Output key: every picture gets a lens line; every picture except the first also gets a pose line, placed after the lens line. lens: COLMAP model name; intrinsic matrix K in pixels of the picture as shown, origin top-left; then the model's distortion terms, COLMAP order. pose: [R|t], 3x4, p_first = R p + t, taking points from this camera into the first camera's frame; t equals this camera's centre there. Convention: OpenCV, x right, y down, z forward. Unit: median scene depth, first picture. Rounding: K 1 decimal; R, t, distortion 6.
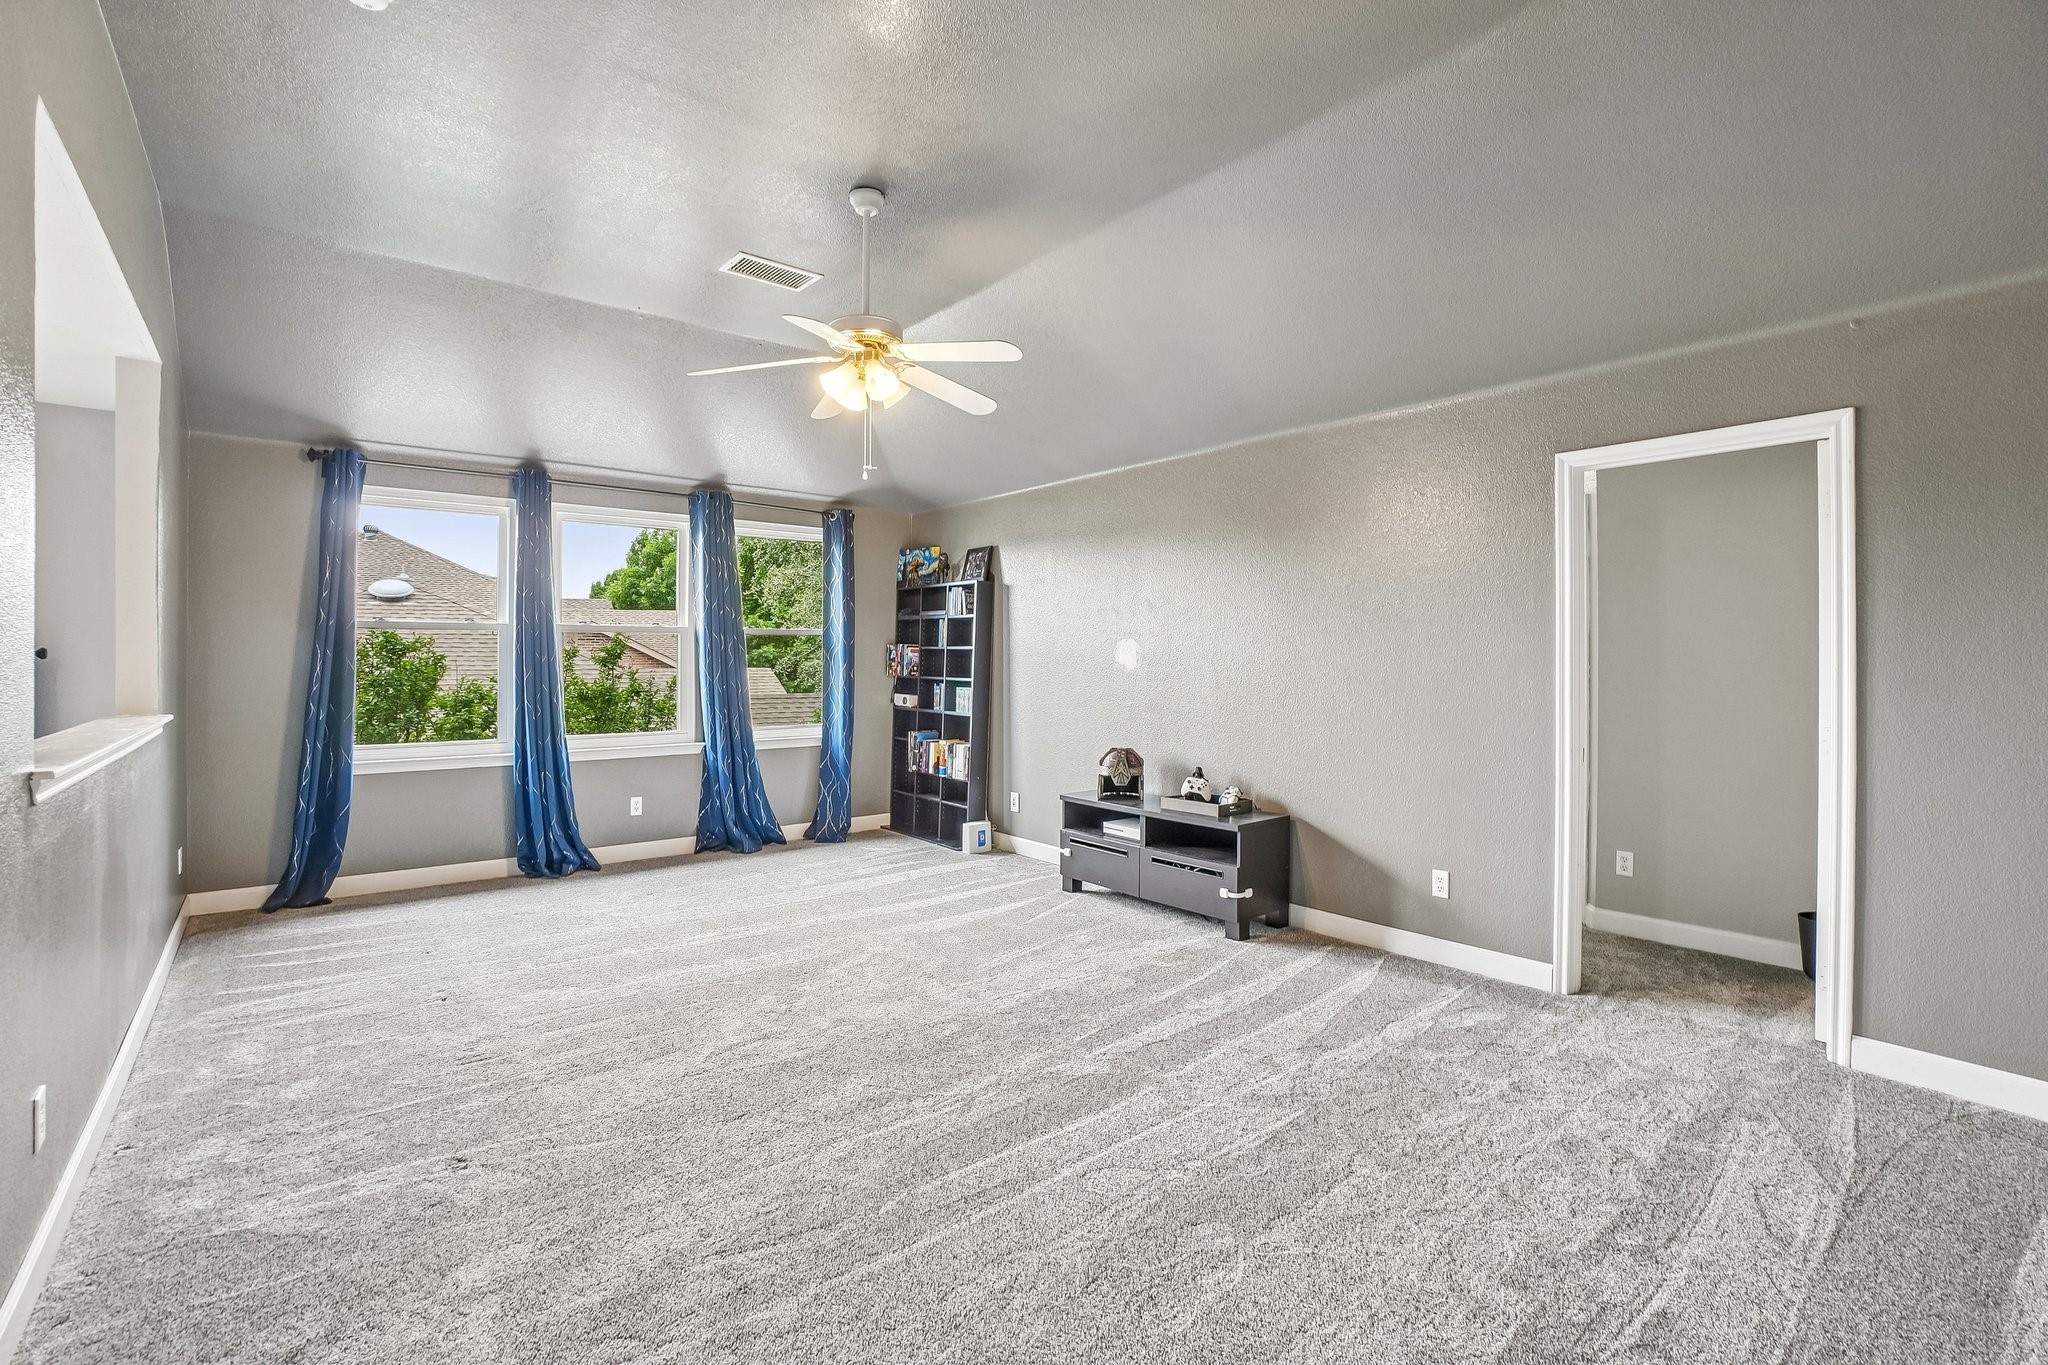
lens RADIAL K [[926.3, 0, 1018.8], [0, 926.3, 682.7], [0, 0, 1]] dist [-0.000319, 0.000512]
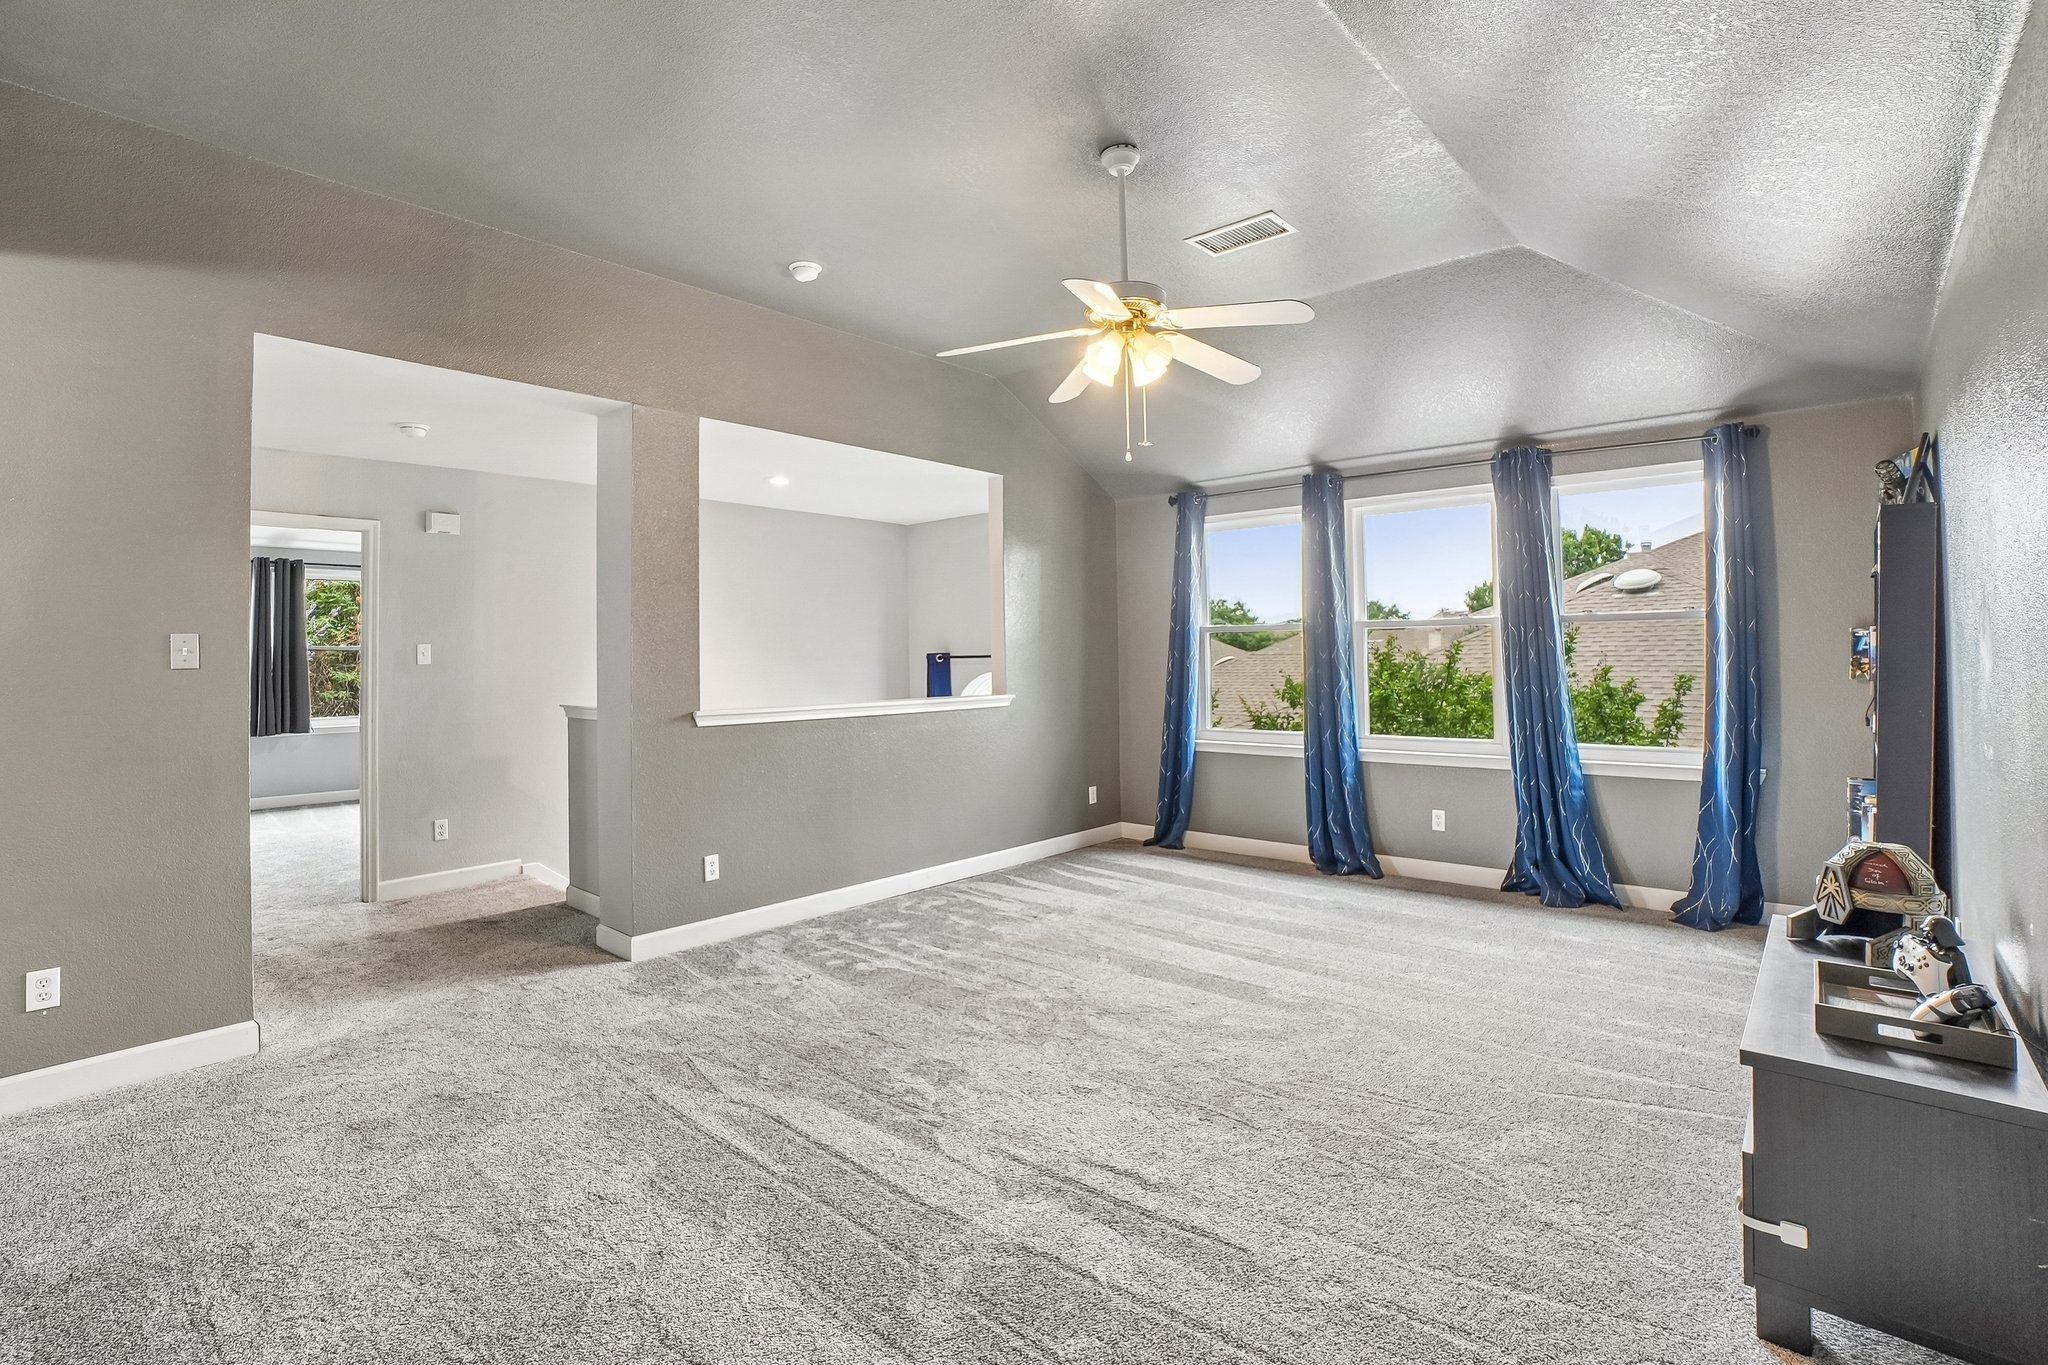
lens RADIAL K [[983.5, 0, 1024.0], [0, 983.5, 657.0], [0, 0, 1]] dist [-0.035586, 0.000317]
pose [[0.173431, -0.003173, -0.984841, 0.432981], [-0.015295, 0.999866, -0.005915, -0.011924], [0.984727, 0.016088, 0.173359, 0.431504]]
